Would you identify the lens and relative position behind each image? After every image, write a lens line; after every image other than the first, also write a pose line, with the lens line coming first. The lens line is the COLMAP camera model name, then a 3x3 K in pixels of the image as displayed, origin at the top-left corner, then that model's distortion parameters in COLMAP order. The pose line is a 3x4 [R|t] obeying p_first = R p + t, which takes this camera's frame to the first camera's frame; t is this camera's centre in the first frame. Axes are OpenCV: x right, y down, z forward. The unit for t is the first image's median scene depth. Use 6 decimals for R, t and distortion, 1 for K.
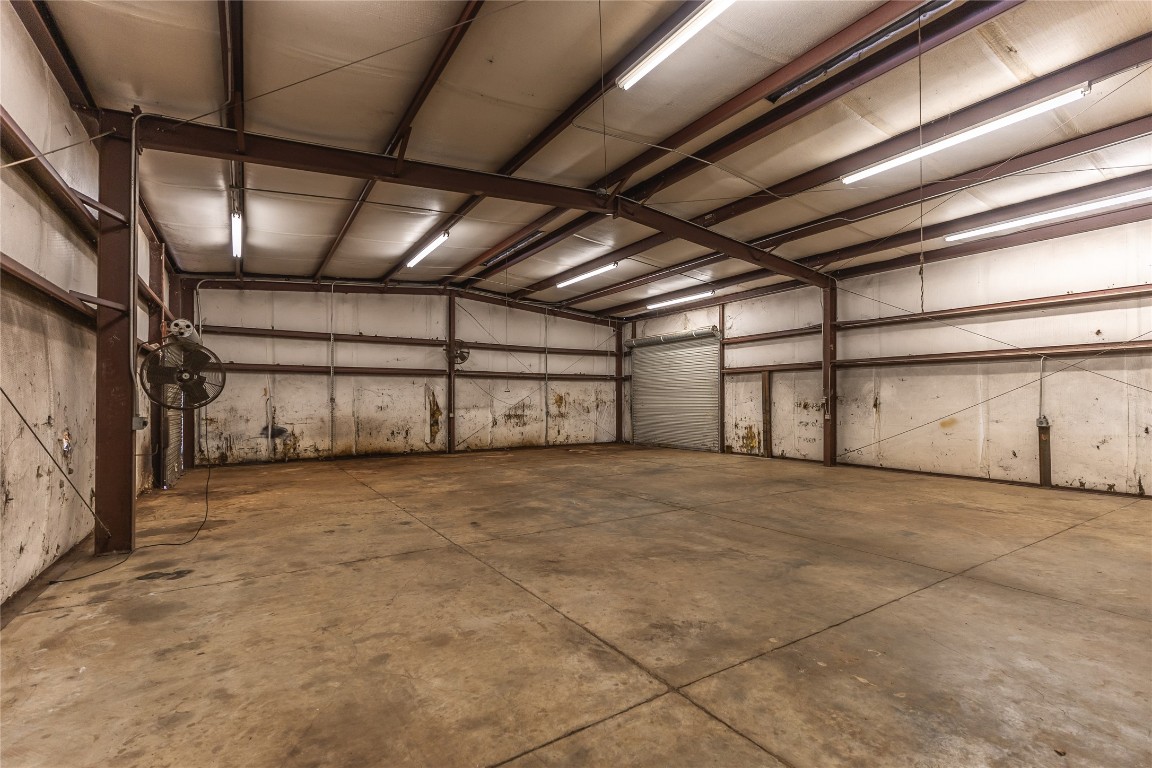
lens RADIAL K [[499.9, 0, 575.9], [0, 499.9, 390.5], [0, 0, 1]] dist [-0.021141, -0.000154]
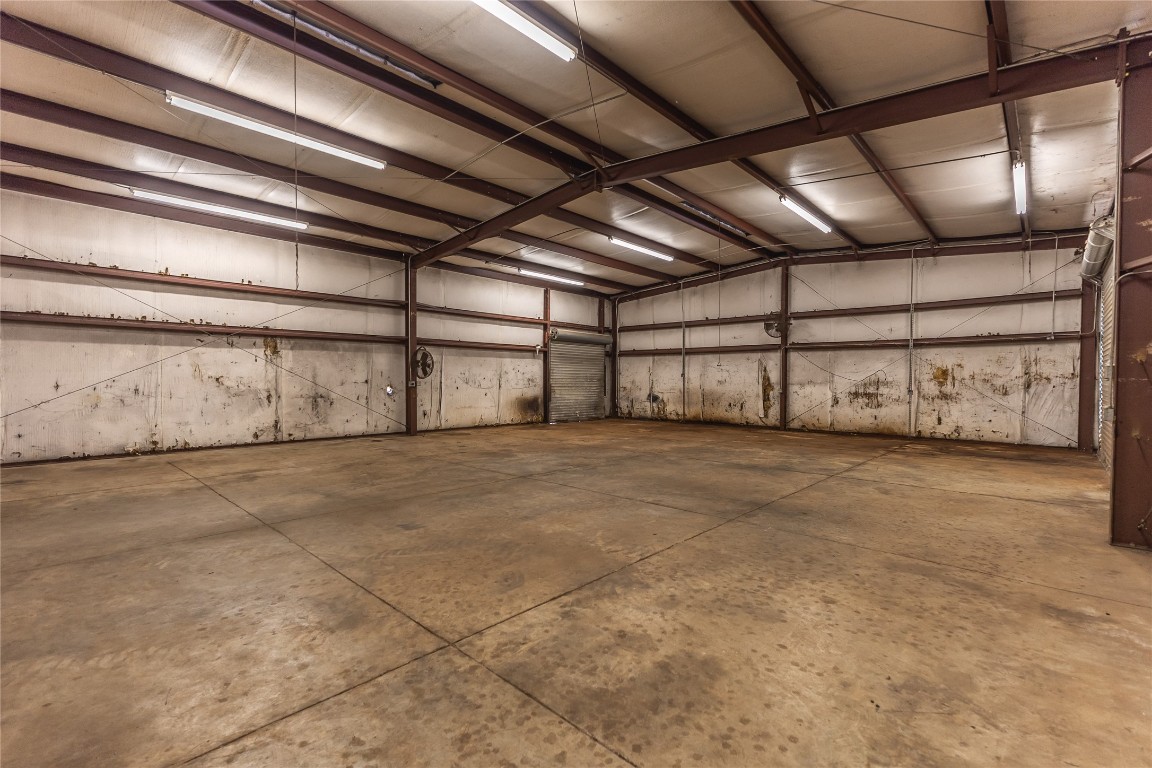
lens RADIAL K [[522.1, 0, 575.7], [0, 522.1, 385.6], [0, 0, 1]] dist [0.001801, 0.000183]
pose [[0.245349, 0.017761, -0.969272, 0.616157], [0.016037, 0.999621, 0.022376, 0.010362], [0.969302, -0.021034, 0.244971, 0.357053]]
